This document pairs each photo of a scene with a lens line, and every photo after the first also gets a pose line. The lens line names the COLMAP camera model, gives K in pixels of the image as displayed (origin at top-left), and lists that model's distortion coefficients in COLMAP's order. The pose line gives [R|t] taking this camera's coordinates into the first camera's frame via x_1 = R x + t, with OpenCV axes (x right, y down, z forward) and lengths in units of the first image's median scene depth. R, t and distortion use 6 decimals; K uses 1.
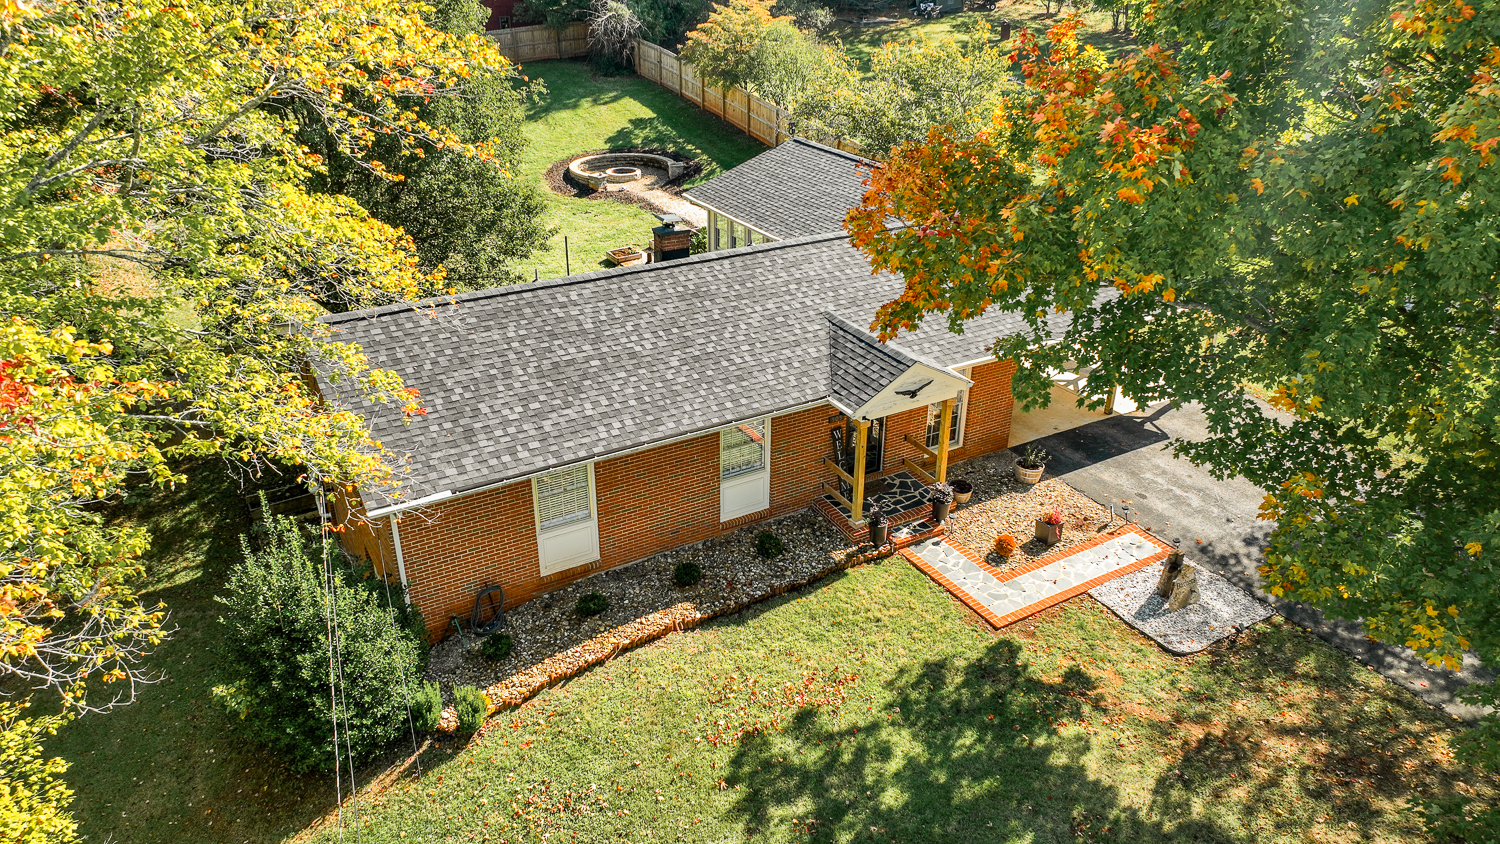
lens RADIAL K [[1052.9, 0, 750.0], [0, 1052.9, 422.0], [0, 0, 1]] dist [0.004138, -0.007776]
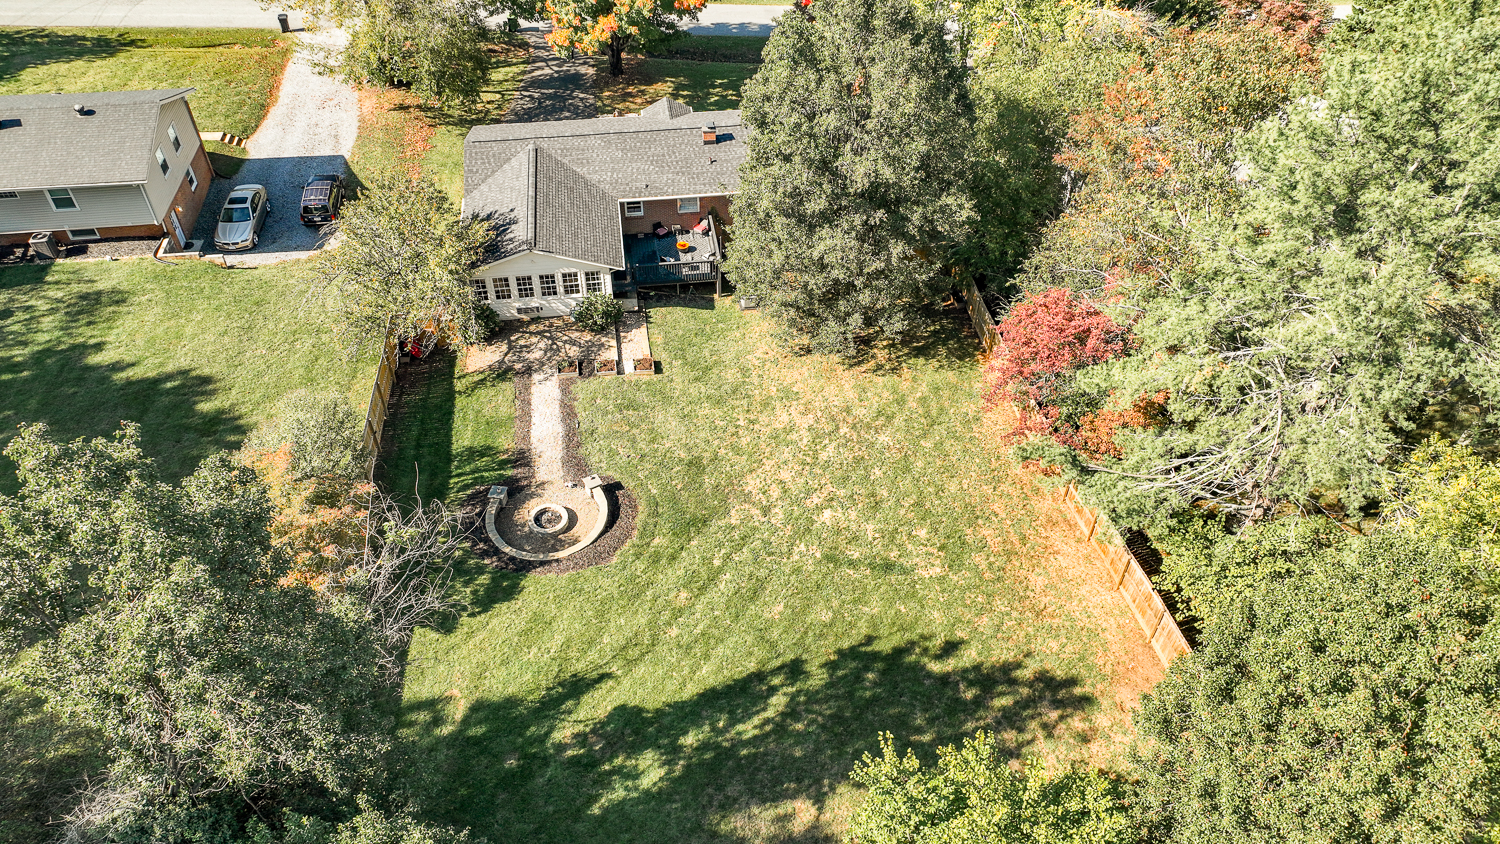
lens RADIAL K [[1052.9, 0, 750.0], [0, 1052.9, 422.0], [0, 0, 1]] dist [0.004138, -0.007776]
pose [[-0.924916, -0.266256, 0.271363, -1.238741], [0.156461, 0.383946, 0.910003, -2.612816], [-0.346483, 0.884134, -0.313459, 2.873400]]
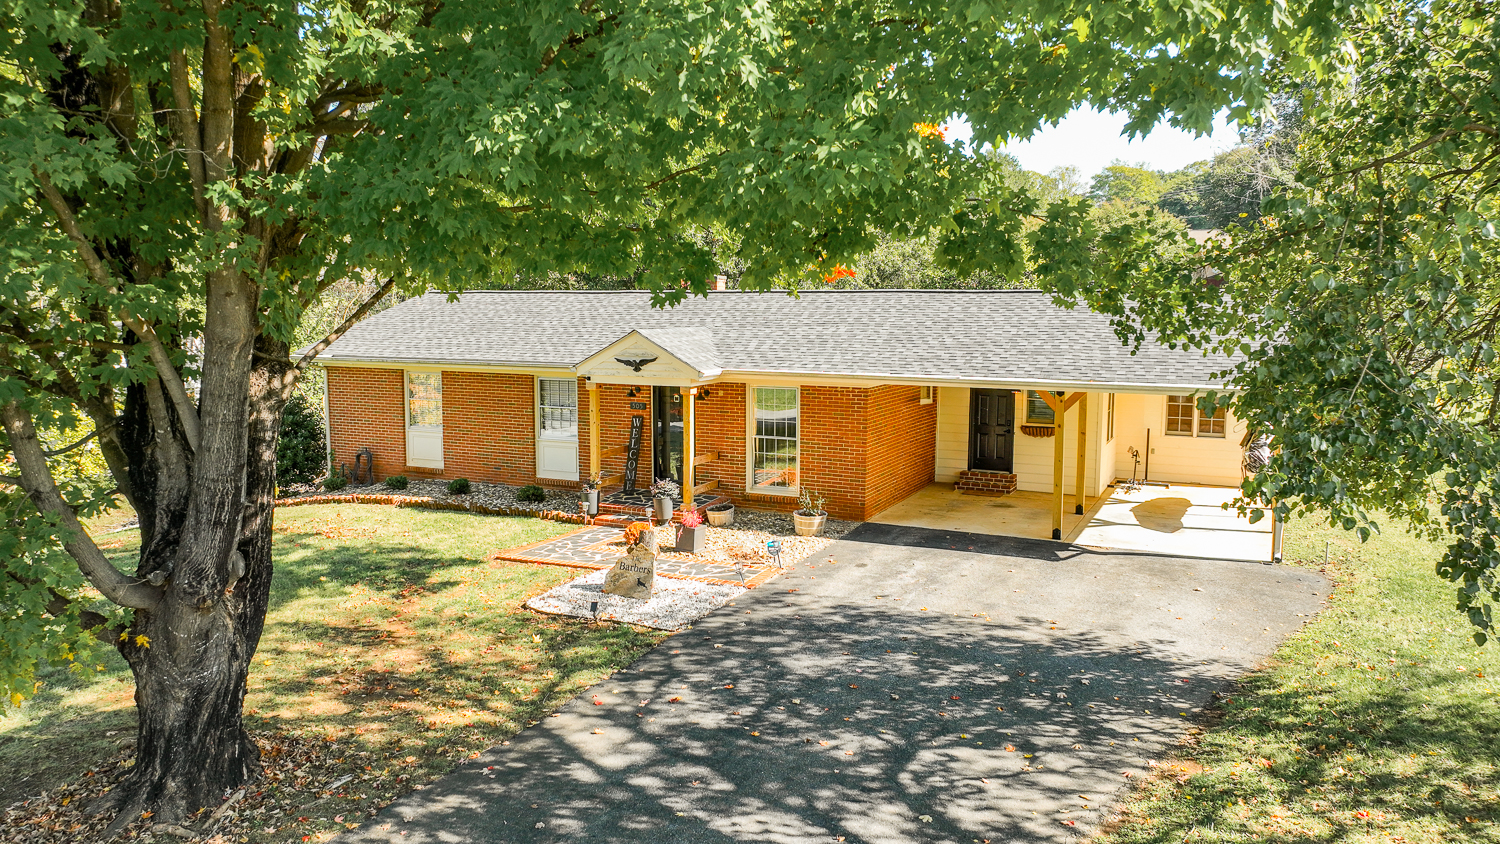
lens RADIAL K [[1083.6, 0, 751.7], [0, 1083.6, 428.2], [0, 0, 1]] dist [0.006146, -0.001095]
pose [[0.549093, 0.089934, -0.830908, 1.144689], [-0.360646, 0.922363, -0.138495, 0.139098], [0.753944, 0.375711, 0.538898, 0.588988]]
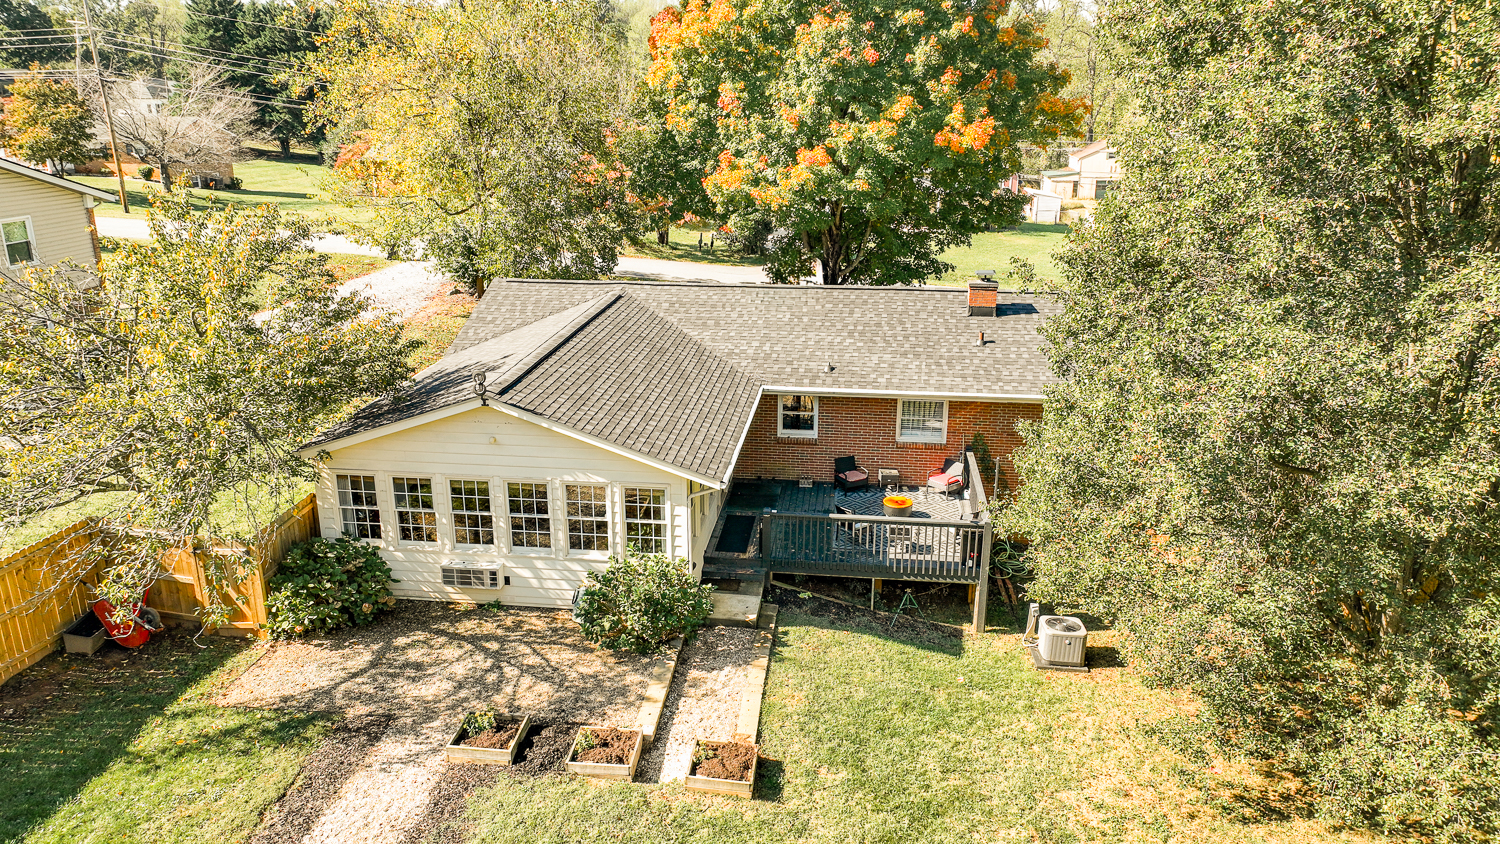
lens RADIAL K [[1055.2, 0, 750.0], [0, 1055.2, 422.0], [0, 0, 1]] dist [0.002651, 0.003667]
pose [[-0.801128, -0.189830, 0.567590, -0.675315], [0.253476, 0.751492, 0.609105, -1.015220], [-0.542166, 0.631841, -0.553924, 2.292717]]
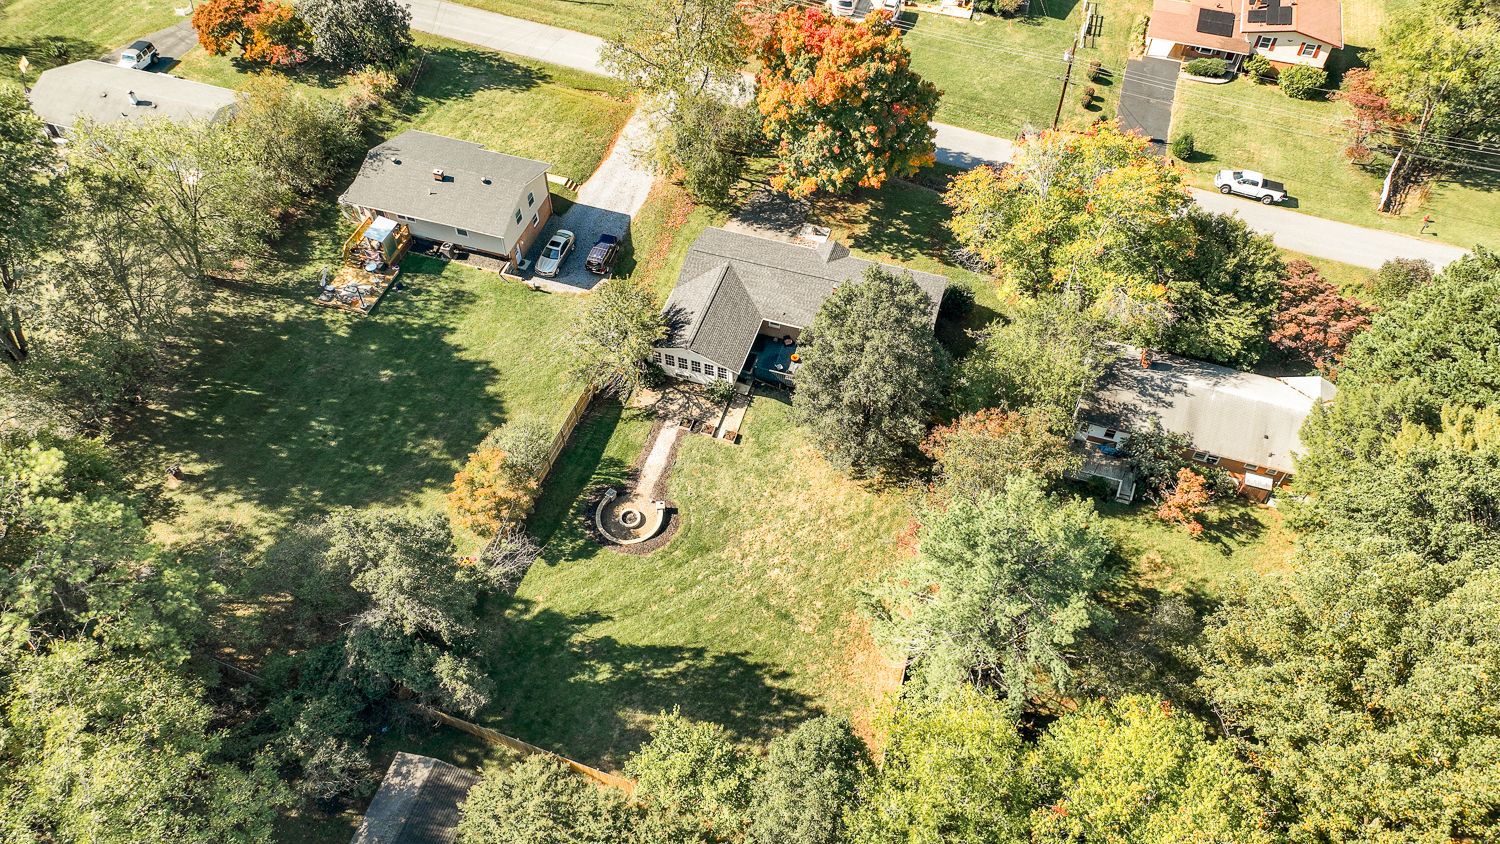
lens RADIAL K [[1042.8, 0, 750.0], [0, 1042.8, 422.0], [0, 0, 1]] dist [0.014093, -0.000215]
pose [[-0.669971, -0.584714, 0.457437, -2.202214], [0.316792, 0.332082, 0.888462, -4.076602], [-0.671403, 0.740156, -0.037252, 2.078855]]
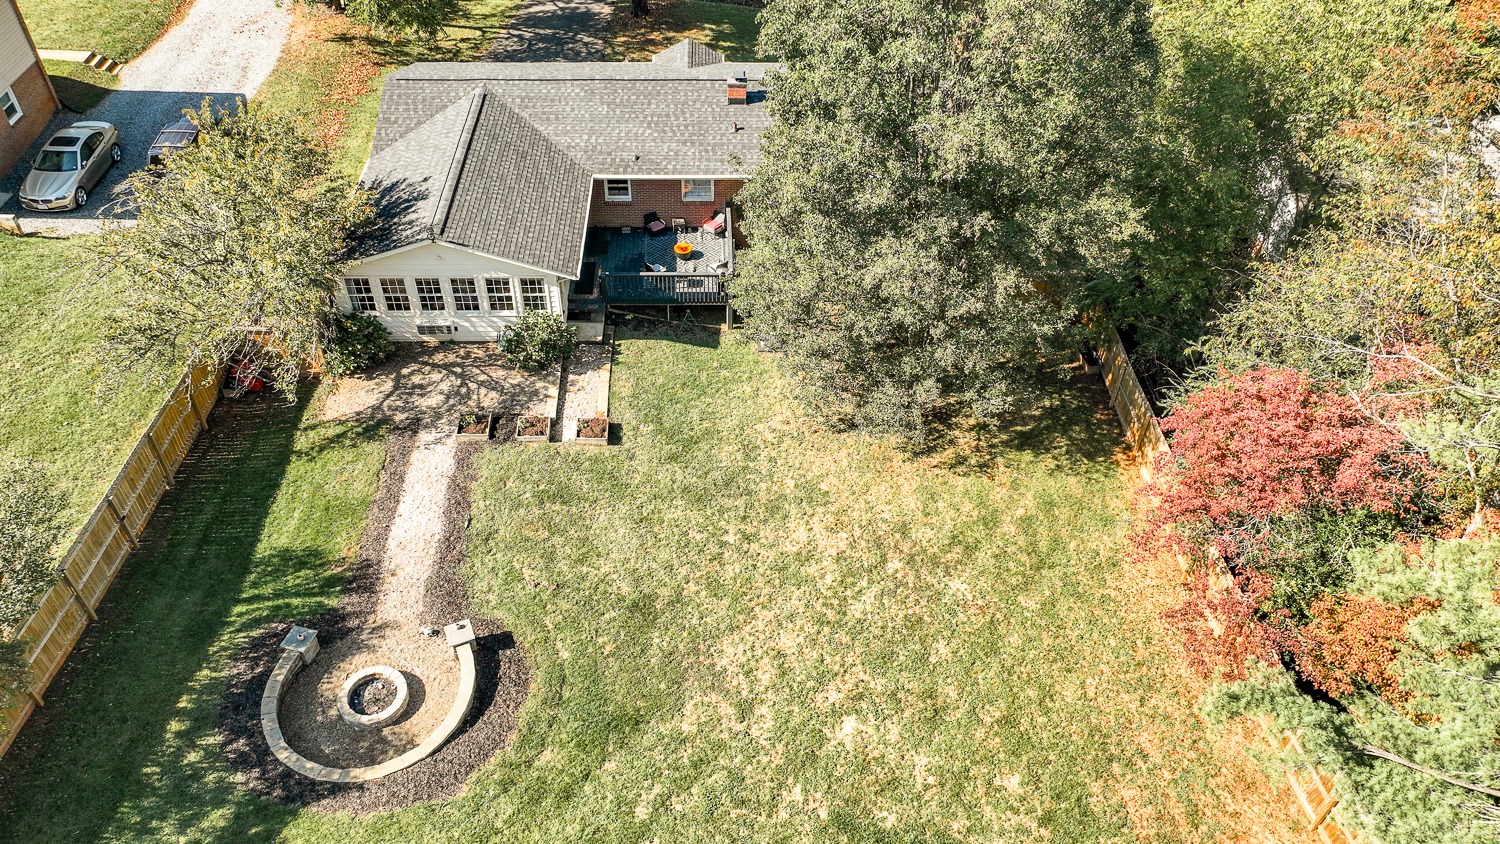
lens RADIAL K [[1083.6, 0, 751.7], [0, 1083.6, 428.2], [0, 0, 1]] dist [0.006146, -0.001095]
pose [[-0.880534, -0.338407, 0.331873, -1.047085], [0.184306, 0.400623, 0.897515, -1.839336], [-0.436682, 0.851459, -0.290392, 2.409894]]
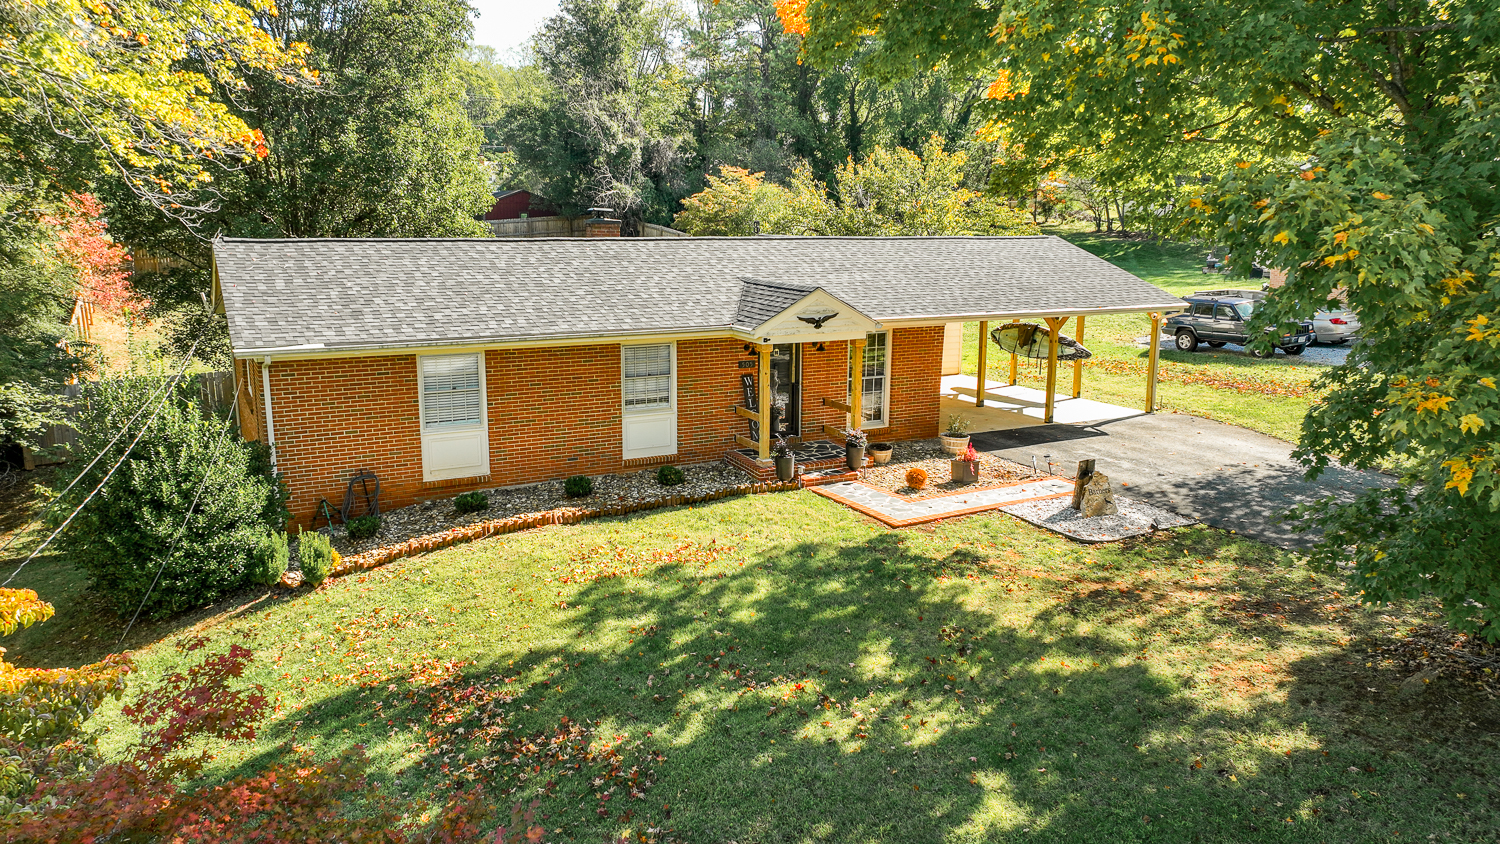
lens RADIAL K [[1052.9, 0, 750.0], [0, 1052.9, 422.0], [0, 0, 1]] dist [0.004138, -0.007776]
pose [[0.999303, 0.004669, -0.037025, 0.137432], [-0.014120, 0.965682, -0.259343, 0.344884], [0.034543, 0.259685, 0.965075, 0.064577]]
